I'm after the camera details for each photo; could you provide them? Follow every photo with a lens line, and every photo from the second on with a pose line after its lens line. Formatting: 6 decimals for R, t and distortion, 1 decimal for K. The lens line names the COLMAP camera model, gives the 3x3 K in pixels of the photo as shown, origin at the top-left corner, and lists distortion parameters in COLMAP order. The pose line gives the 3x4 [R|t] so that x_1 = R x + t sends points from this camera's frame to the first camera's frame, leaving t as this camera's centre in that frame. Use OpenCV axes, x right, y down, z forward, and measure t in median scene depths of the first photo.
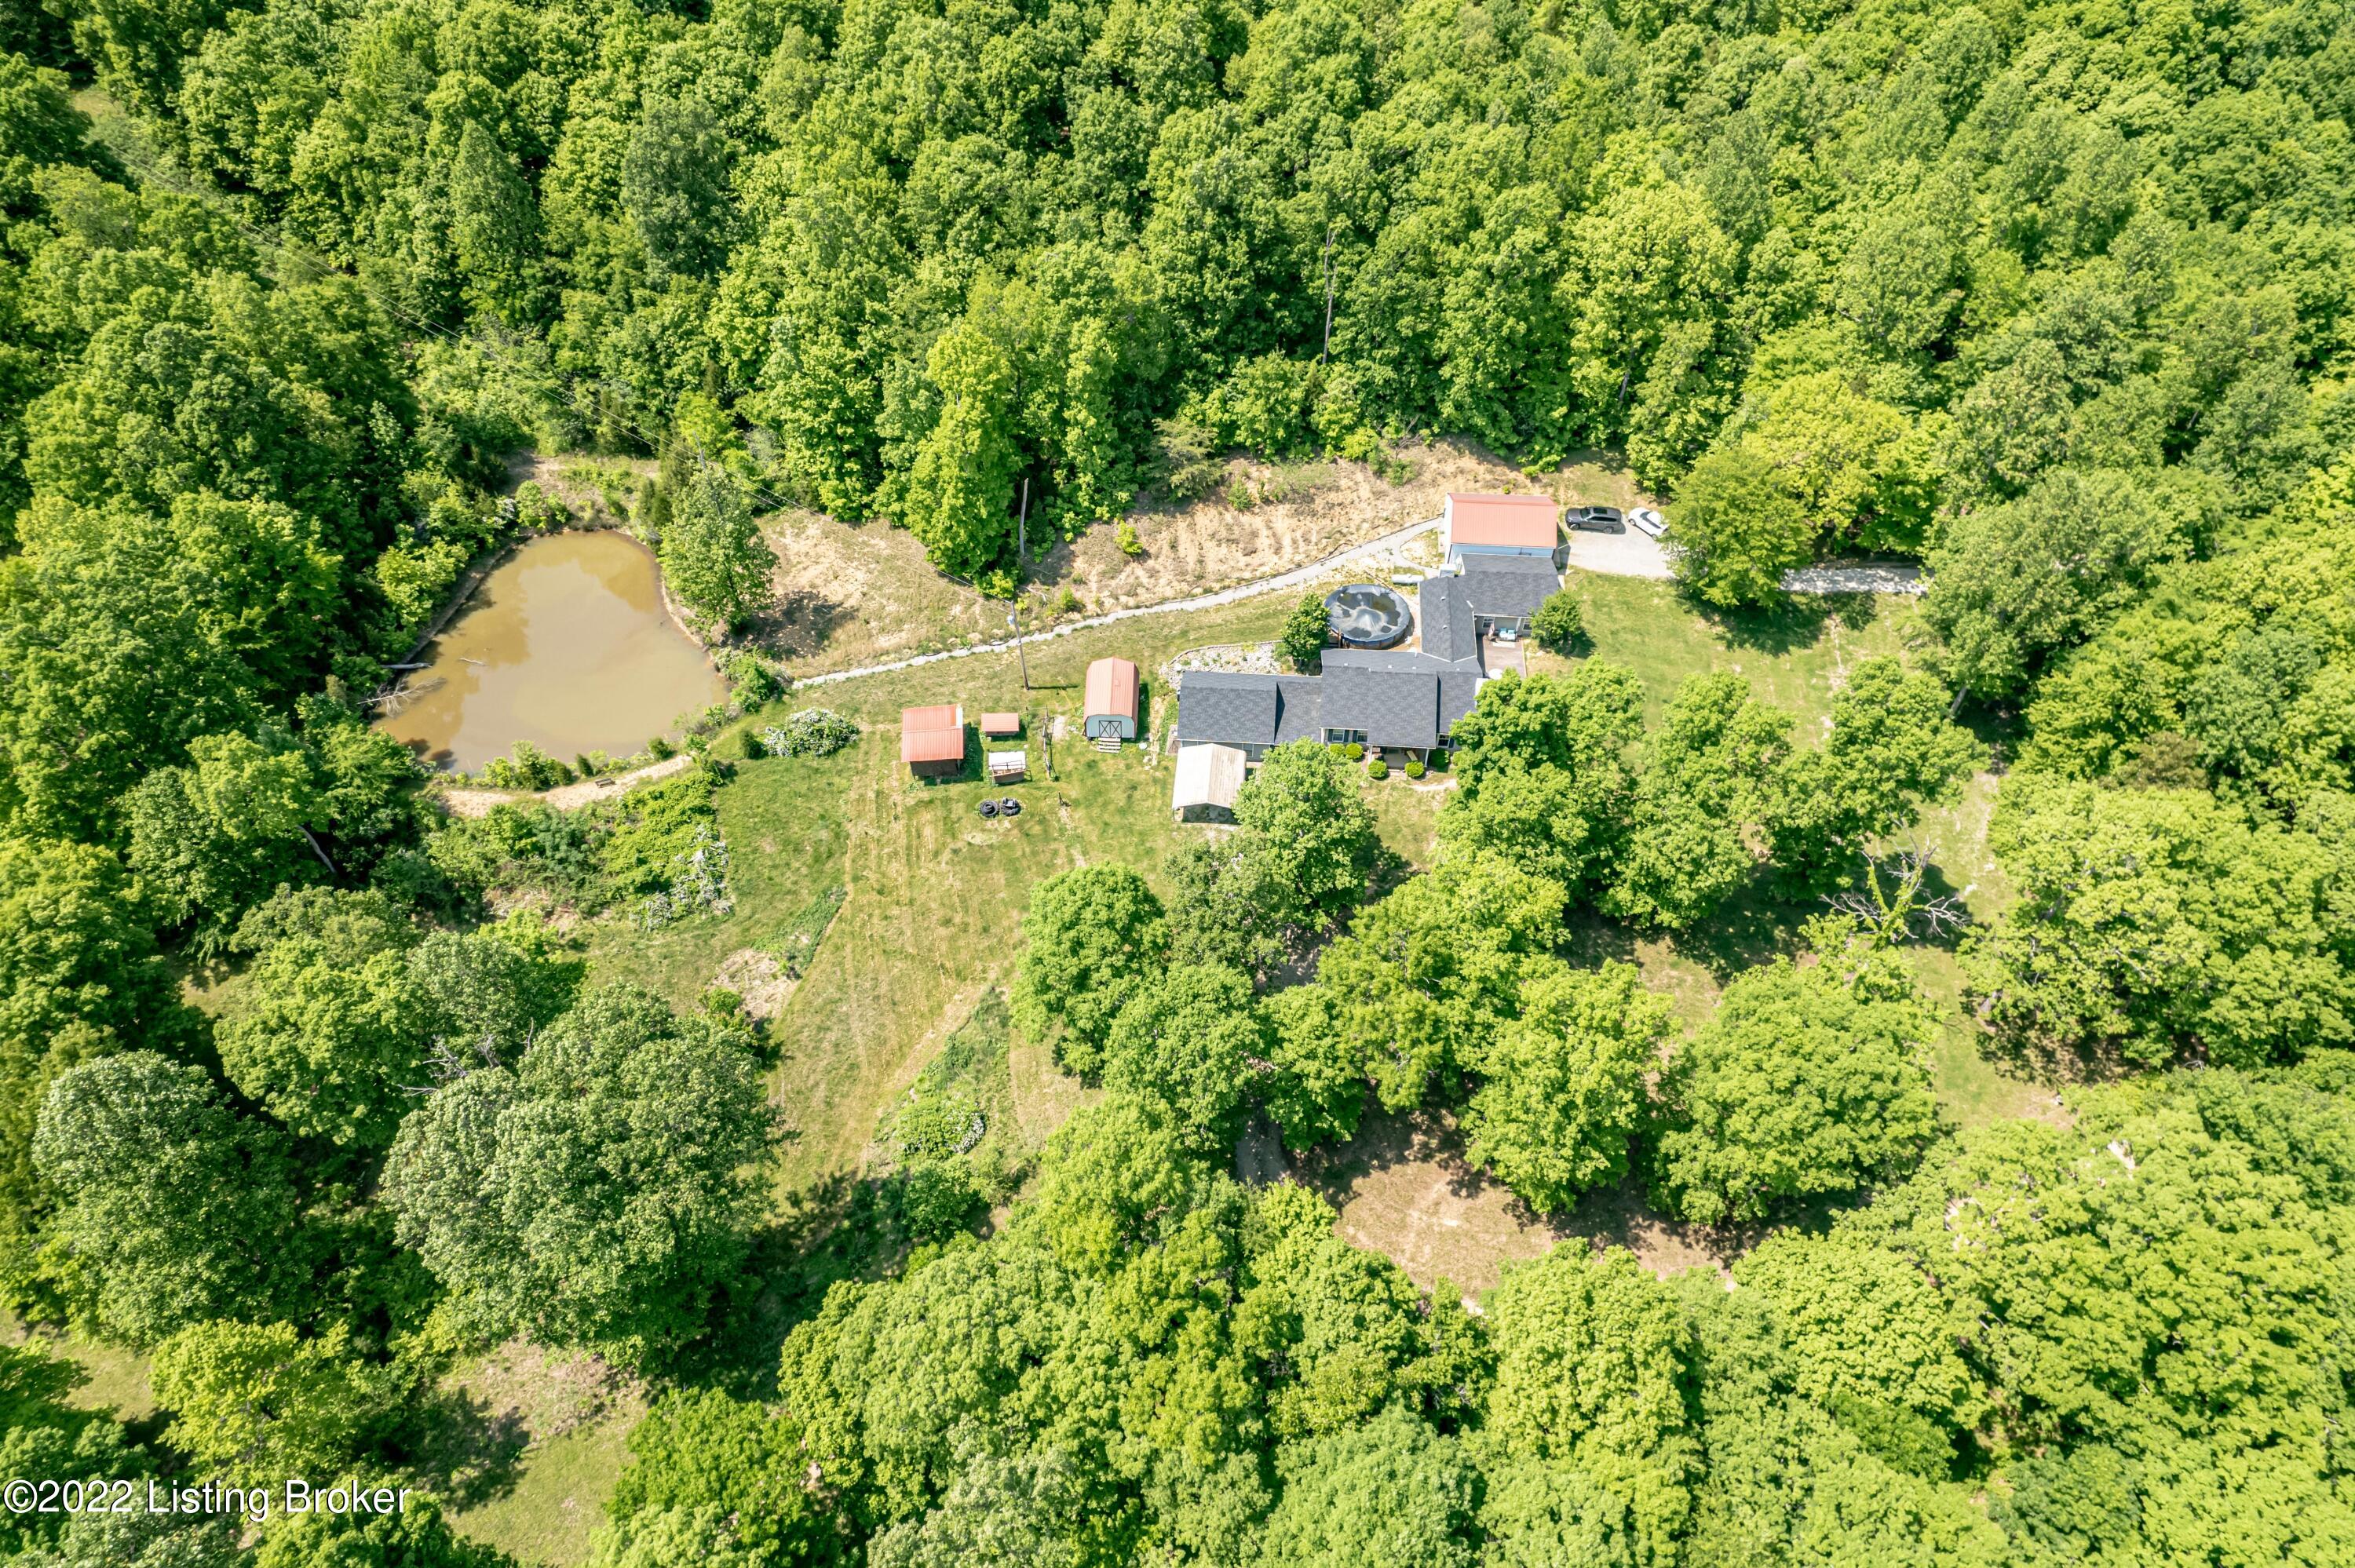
lens RADIAL K [[1454.8, 0, 1176.8], [0, 1454.8, 804.3], [0, 0, 1]] dist [0.095177, -0.073582]
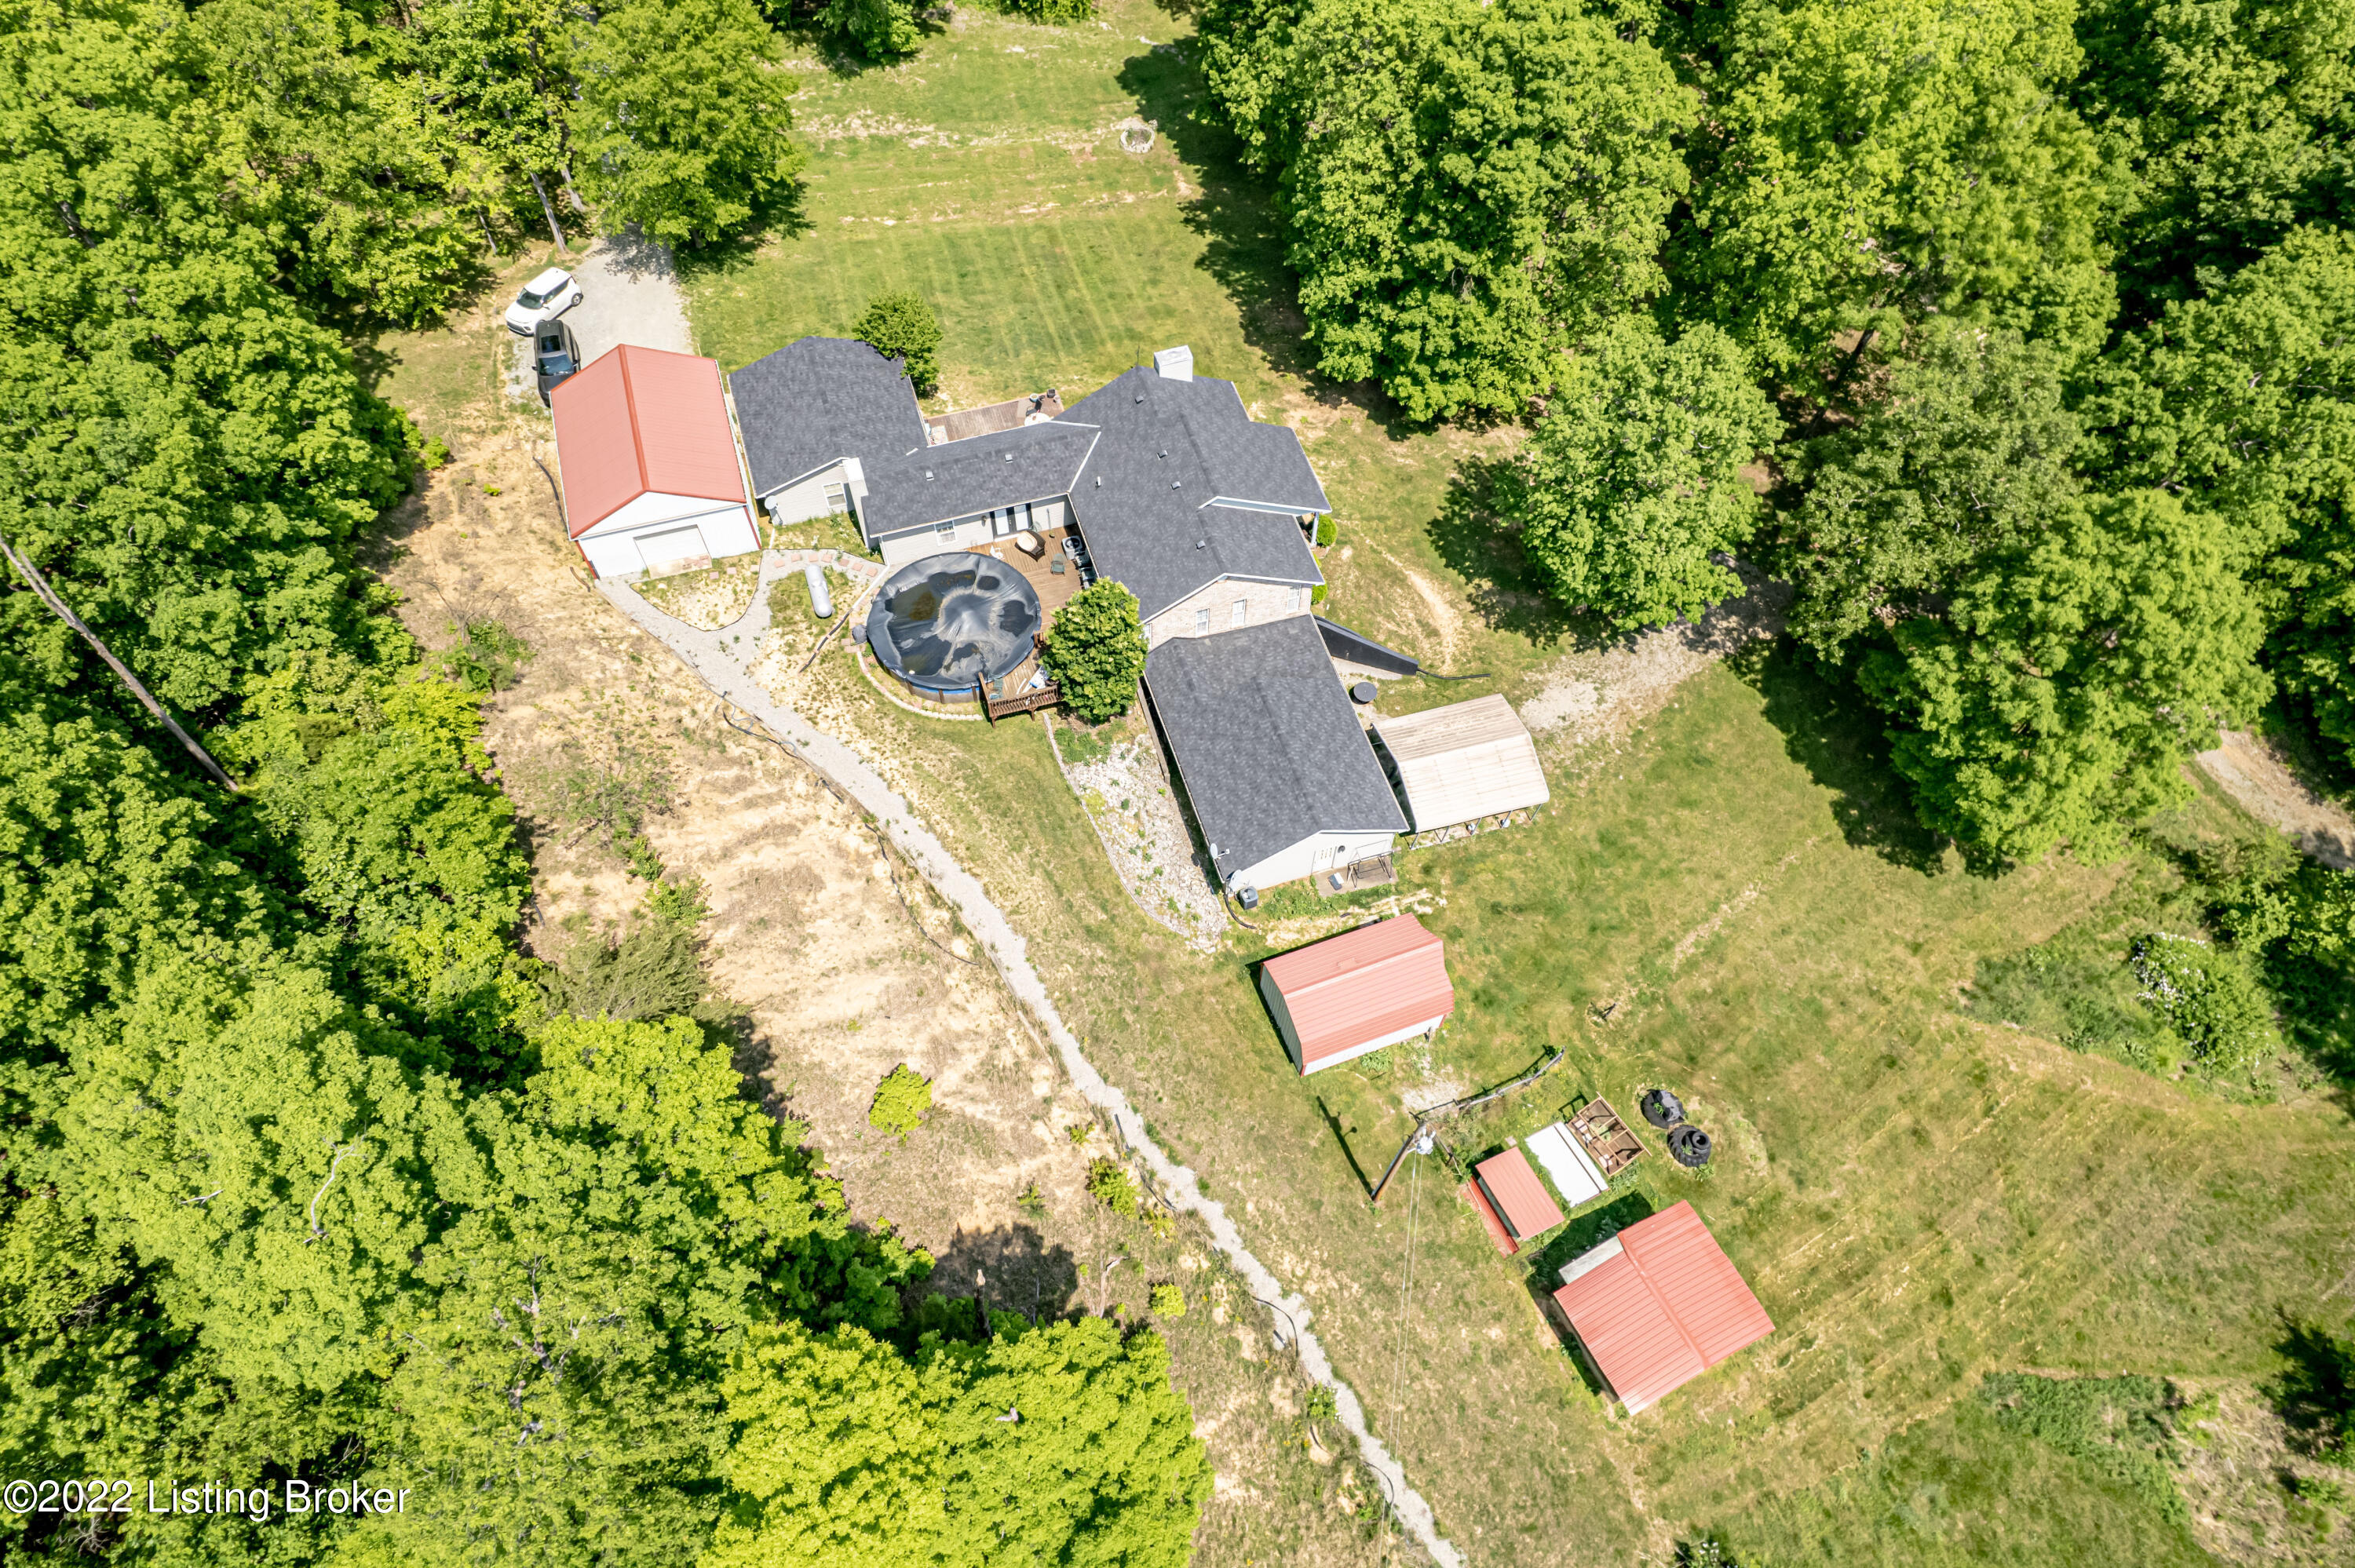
lens RADIAL K [[1454.8, 0, 1176.8], [0, 1454.8, 804.3], [0, 0, 1]] dist [0.095177, -0.073582]
pose [[-0.375807, -0.795353, 0.475586, -0.186582], [0.690166, 0.102263, 0.716389, -0.424863], [-0.618417, 0.597457, 0.510495, 0.716061]]
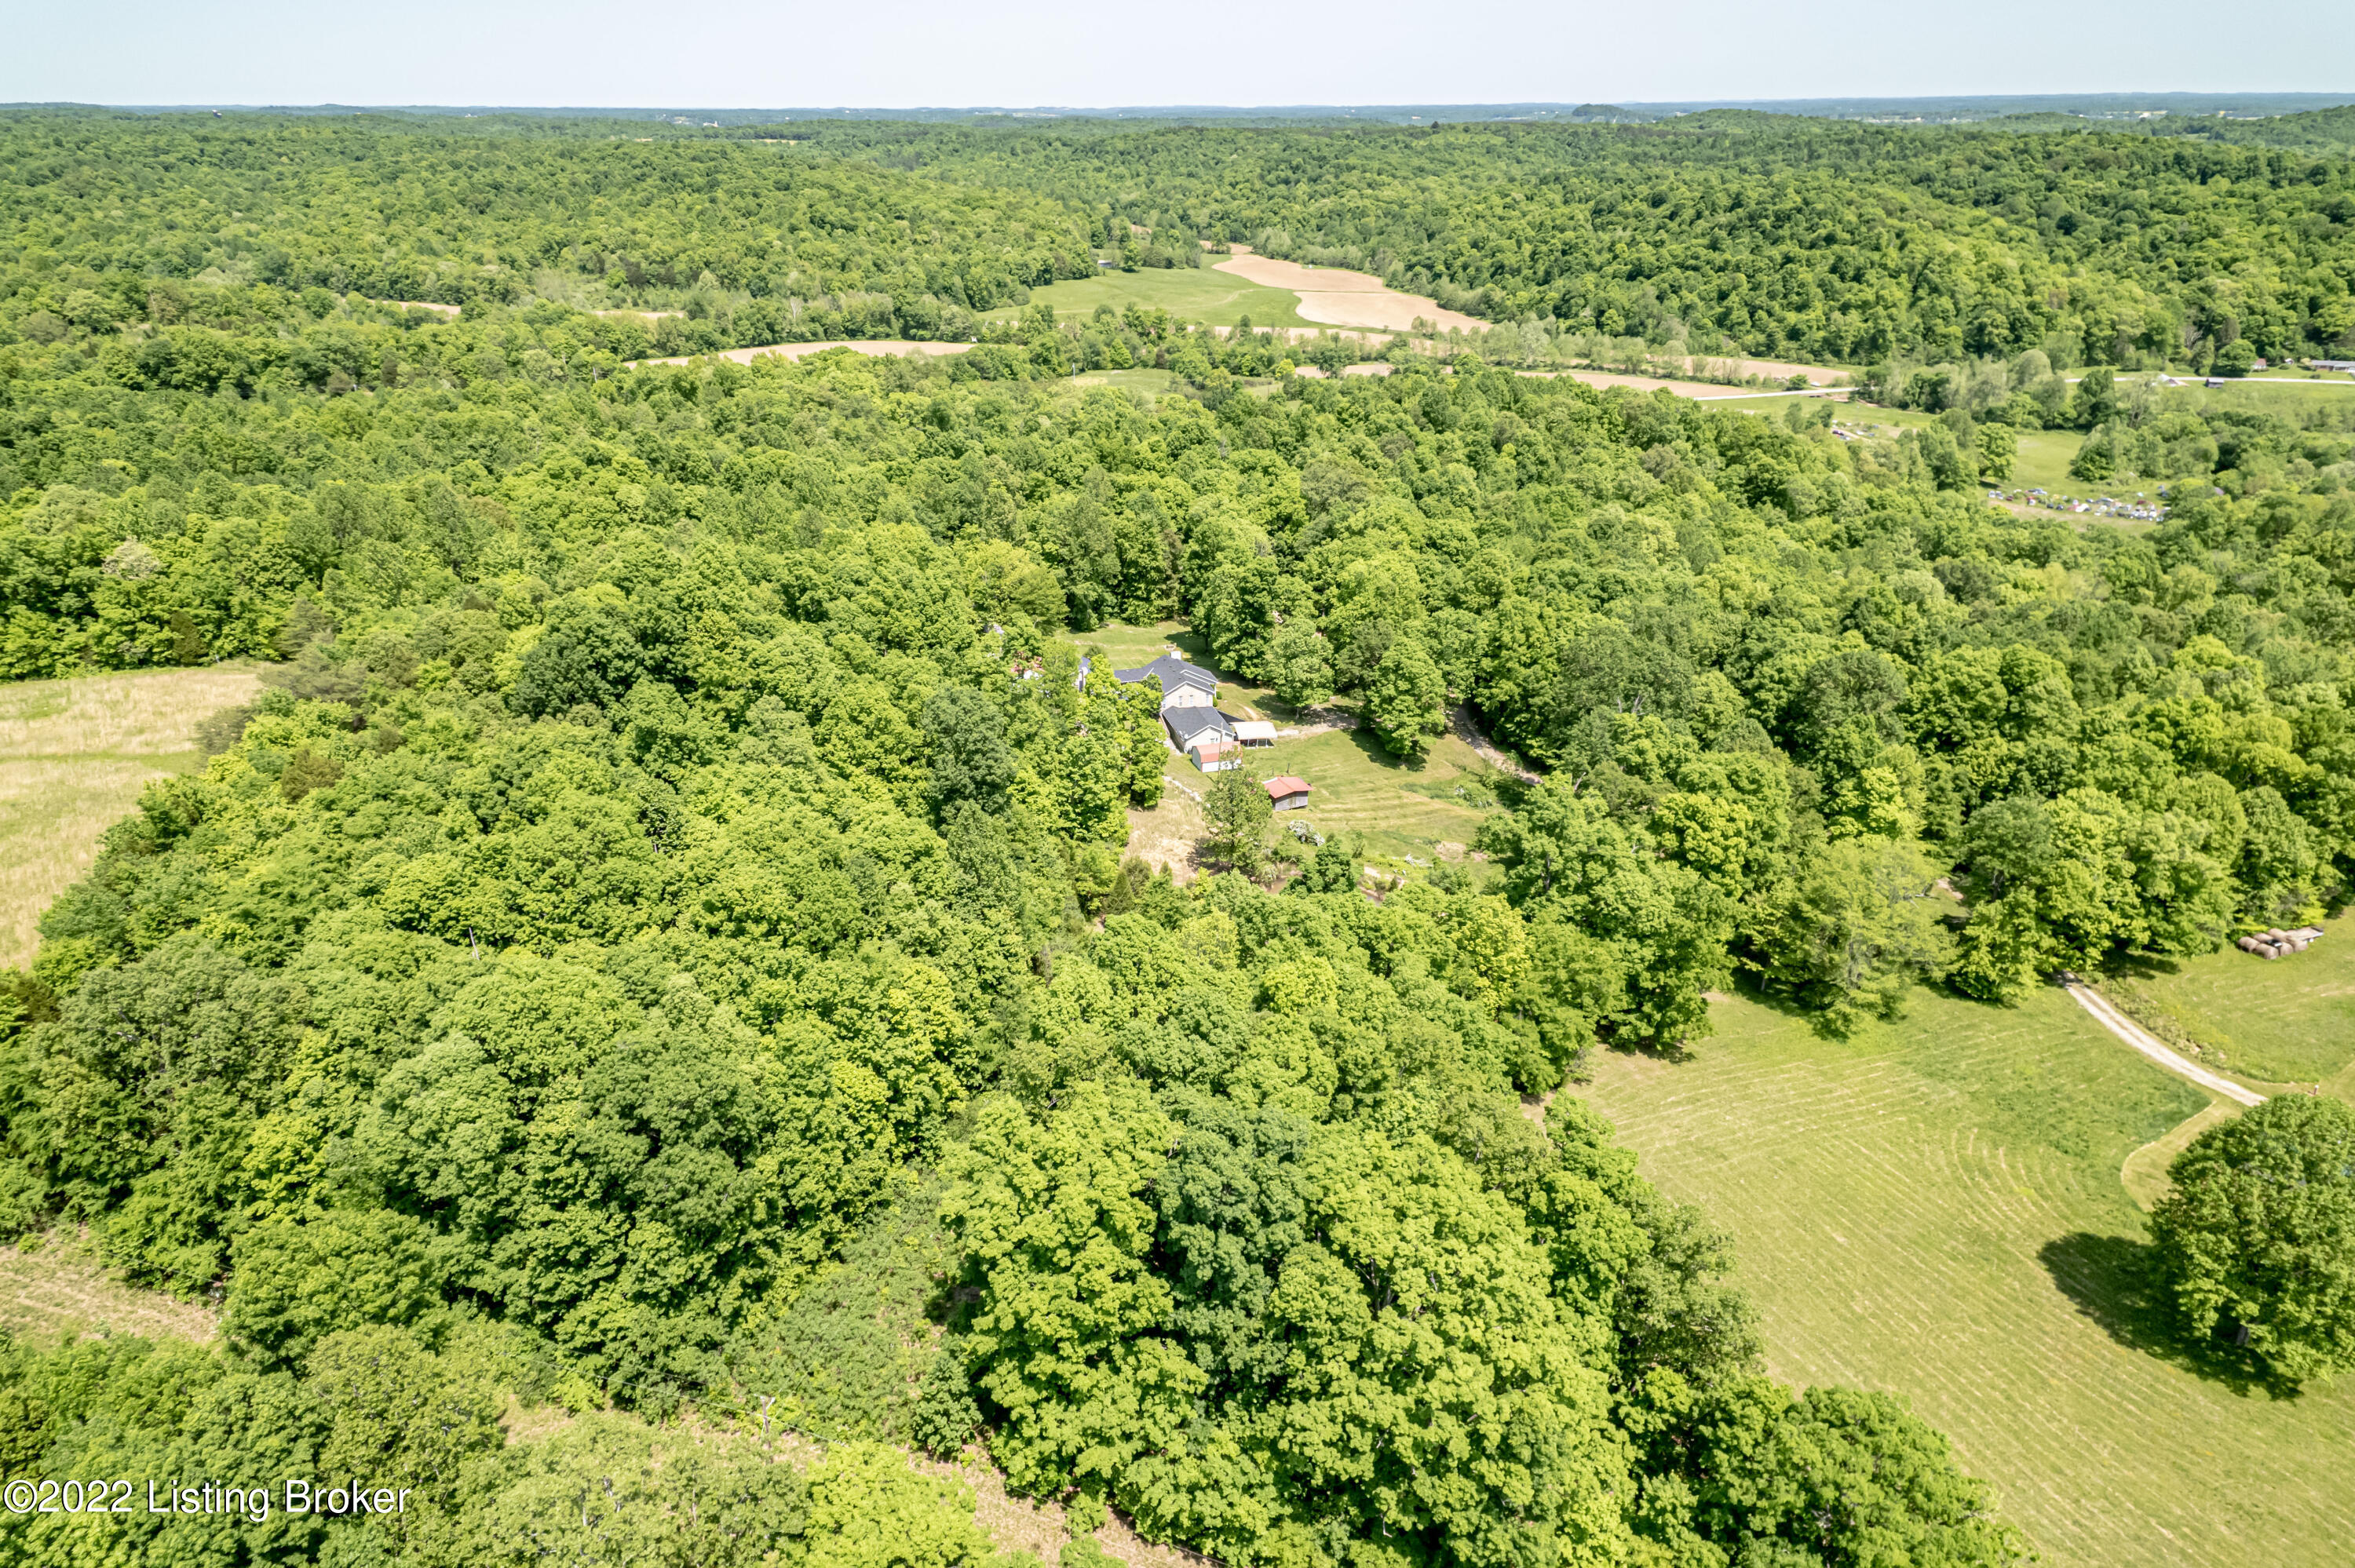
lens RADIAL K [[1454.8, 0, 1176.8], [0, 1454.8, 804.3], [0, 0, 1]] dist [0.095177, -0.073582]
pose [[-0.339194, -0.398143, 0.852309, -1.411881], [0.706965, 0.489827, 0.510166, -0.890804], [-0.620603, 0.775598, 0.115327, 0.823015]]
